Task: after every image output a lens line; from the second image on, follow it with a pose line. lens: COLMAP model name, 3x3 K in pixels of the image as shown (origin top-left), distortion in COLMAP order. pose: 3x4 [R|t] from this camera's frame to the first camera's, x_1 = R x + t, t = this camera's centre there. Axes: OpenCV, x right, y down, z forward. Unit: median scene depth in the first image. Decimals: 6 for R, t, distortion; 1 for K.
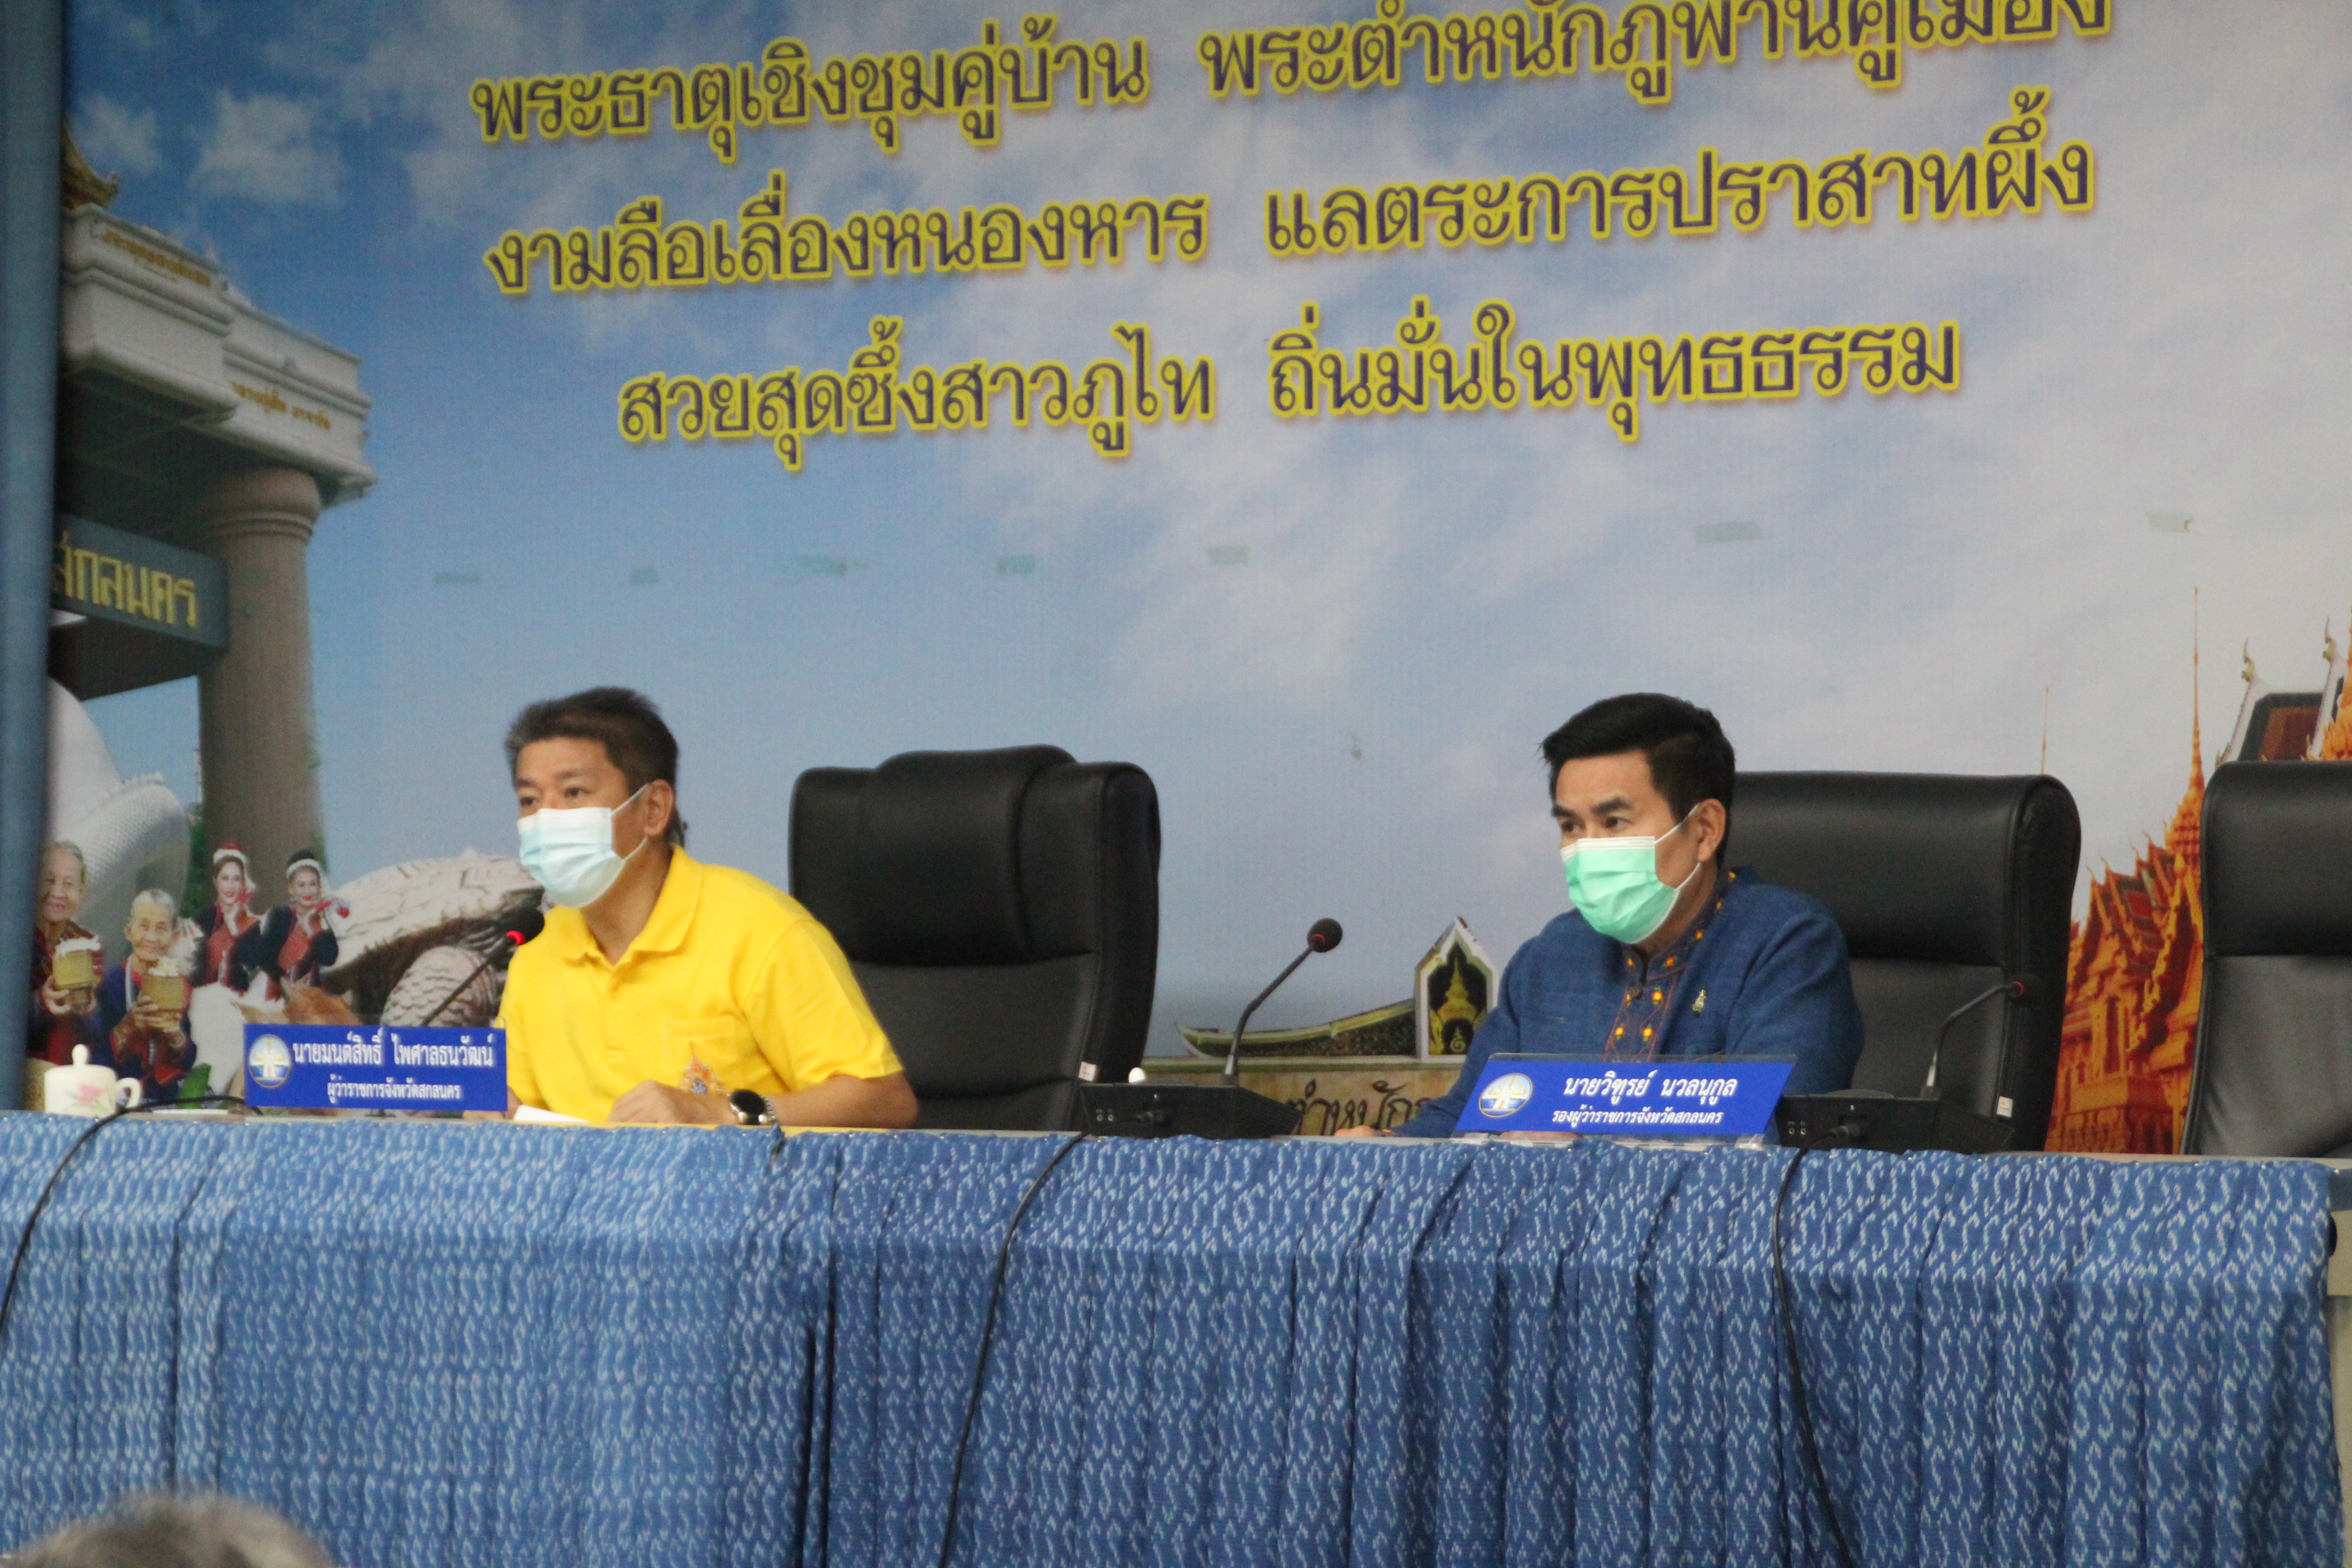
lens RADIAL K [[8201.1, 0, 1176.0], [0, 8201.1, 784.0], [0, 0, 1]] dist [0.753024, 0.635923]
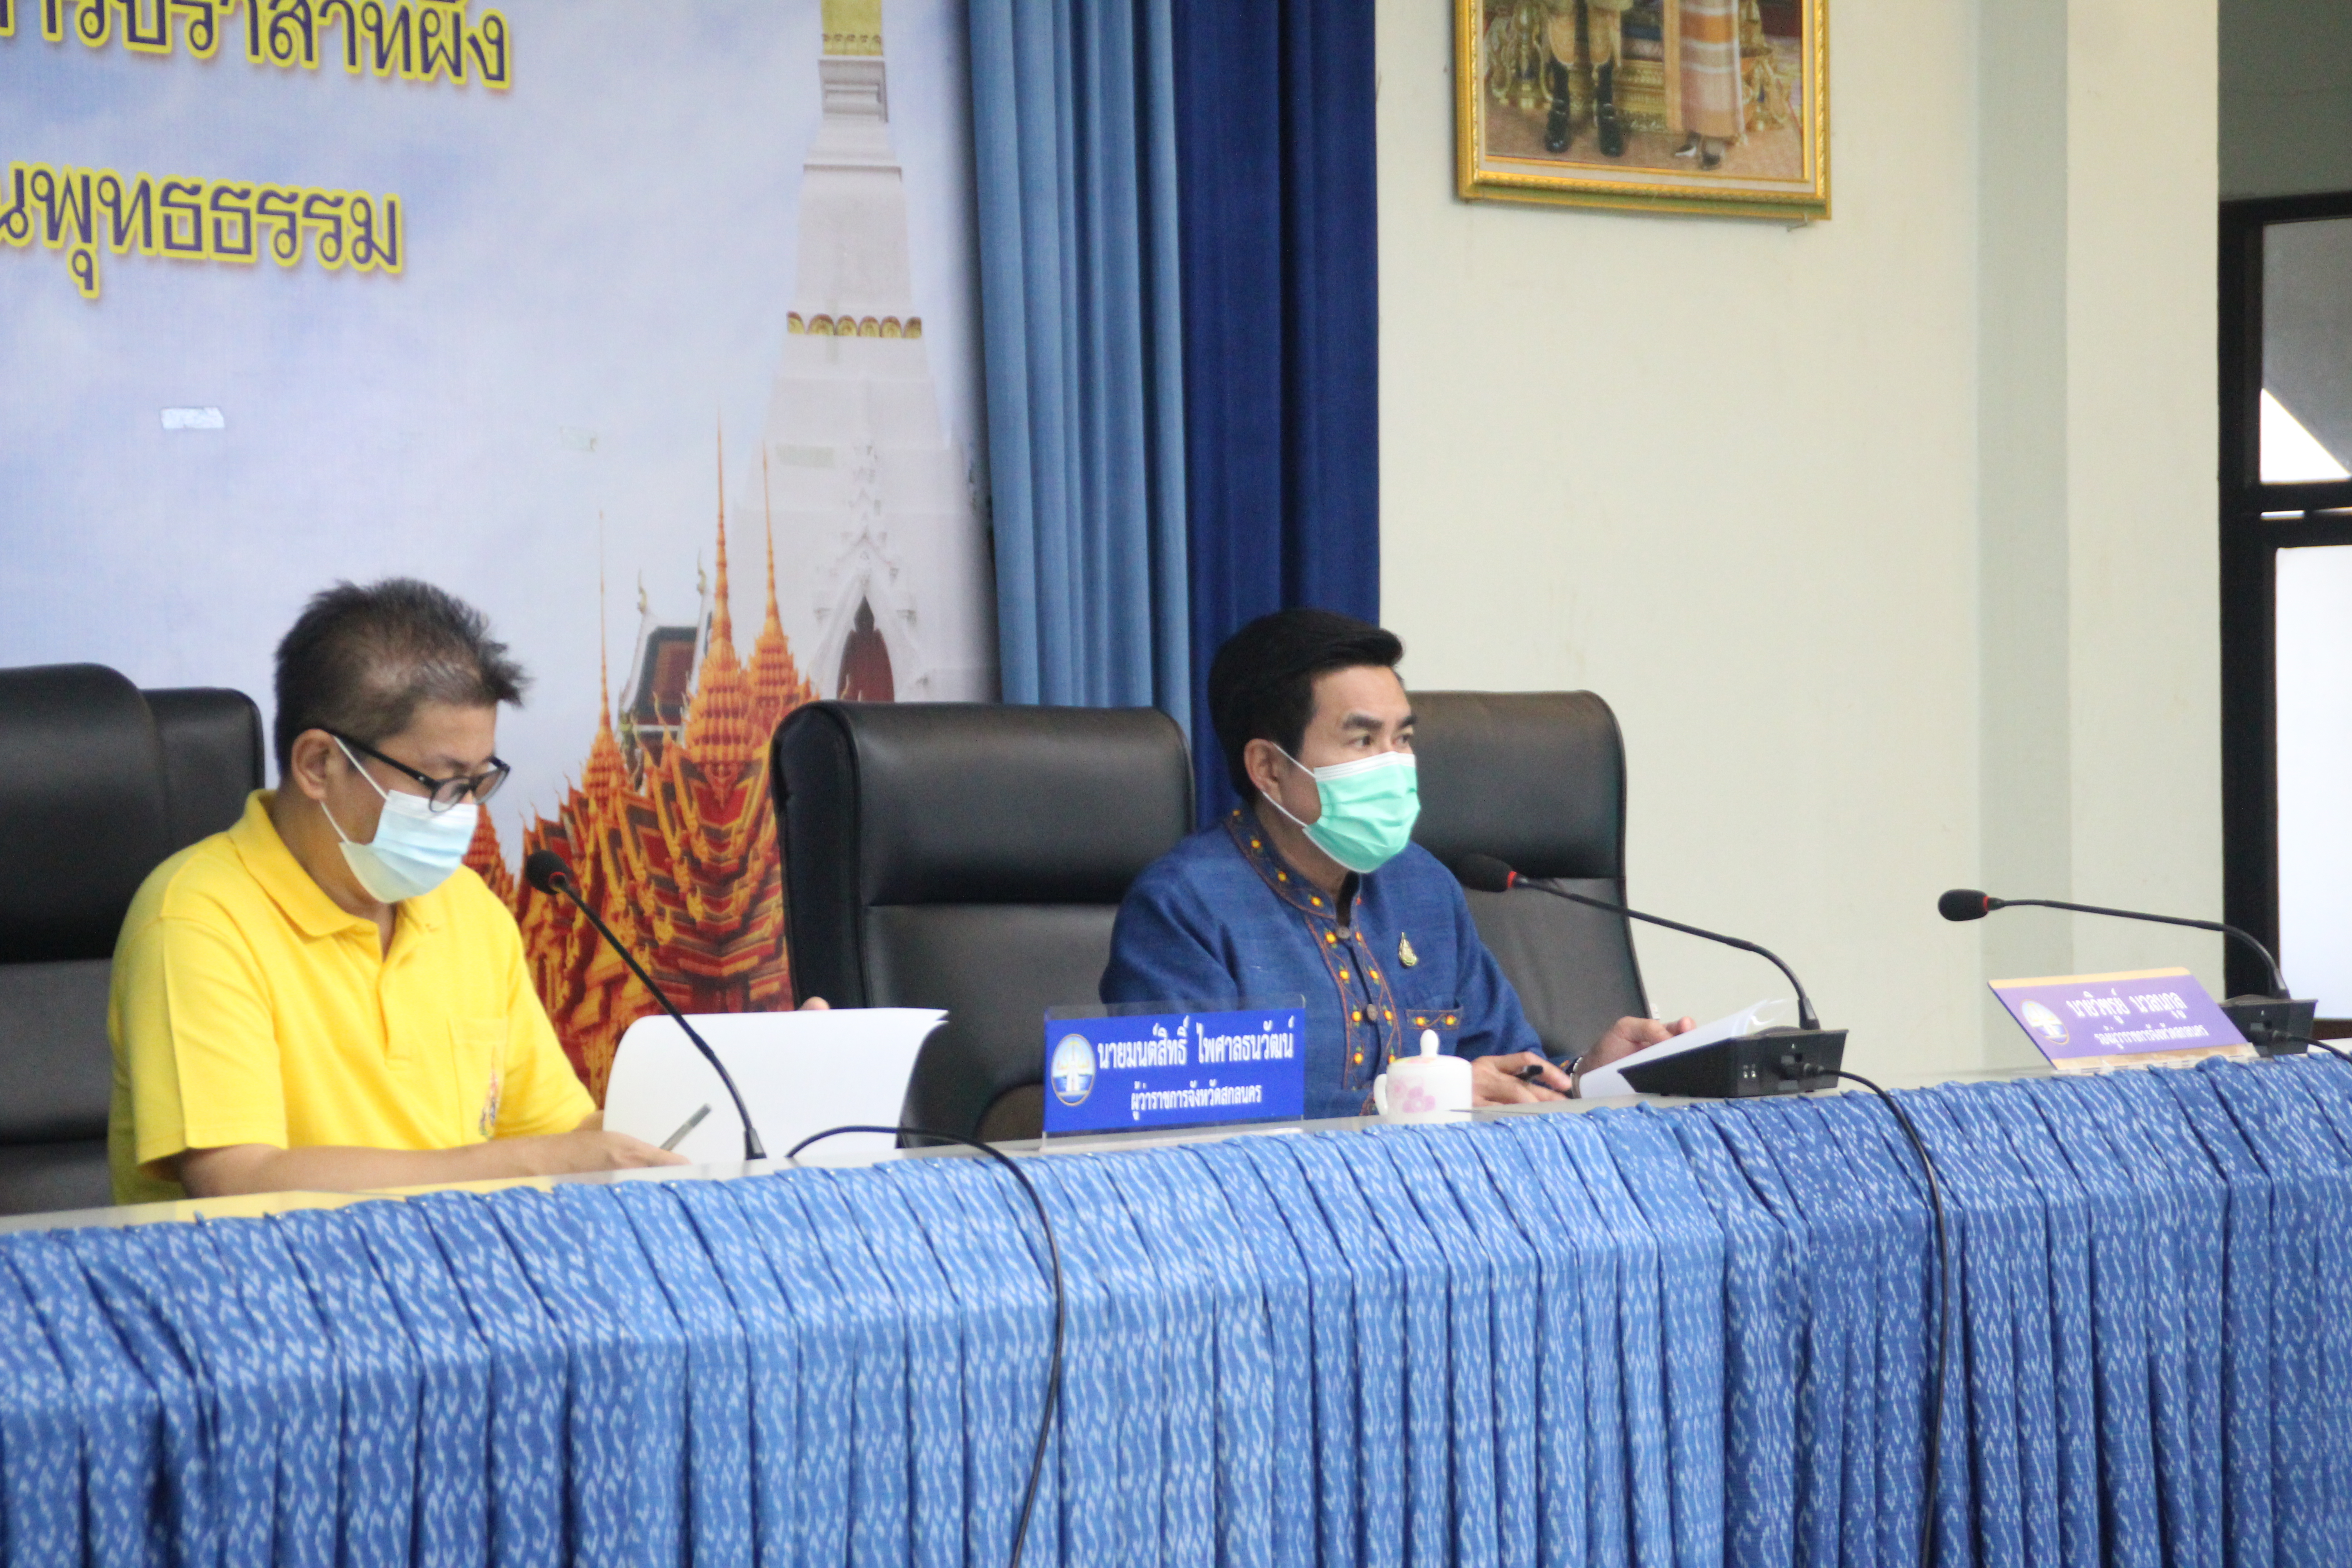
lens RADIAL K [[7984.8, 0, 1176.0], [0, 7984.8, 784.0], [0, 0, 1]] dist [0.812277, -2.390963]
pose [[0.025259, -0.000322, 0.999681, -0.769831], [0.006660, 0.999978, 0.000154, 0.007207], [-0.999659, 0.006654, 0.025260, 0.903855]]
